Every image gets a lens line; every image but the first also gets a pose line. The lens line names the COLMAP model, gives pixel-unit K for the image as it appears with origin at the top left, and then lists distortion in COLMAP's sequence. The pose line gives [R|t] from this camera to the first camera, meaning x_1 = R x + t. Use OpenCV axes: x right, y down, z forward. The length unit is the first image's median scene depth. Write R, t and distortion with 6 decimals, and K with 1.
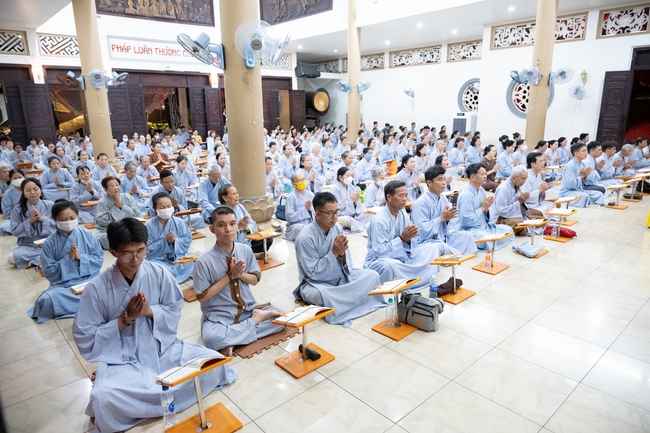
lens RADIAL K [[430.0, 0, 326.1], [0, 430.0, 216.1], [0, 0, 1]] dist [0.003767, 0.008410]
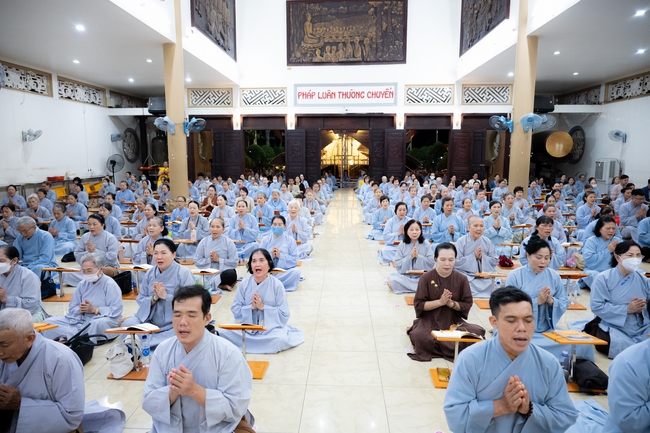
lens RADIAL K [[430.0, 0, 325.0], [0, 430.0, 219.2], [0, 0, 1]] dist [0.003767, 0.008410]
pose [[0.702818, 0.123640, -0.700543, 0.319264], [-0.183599, 0.982943, -0.010714, -0.084057], [0.687269, 0.136149, 0.713530, 0.307717]]
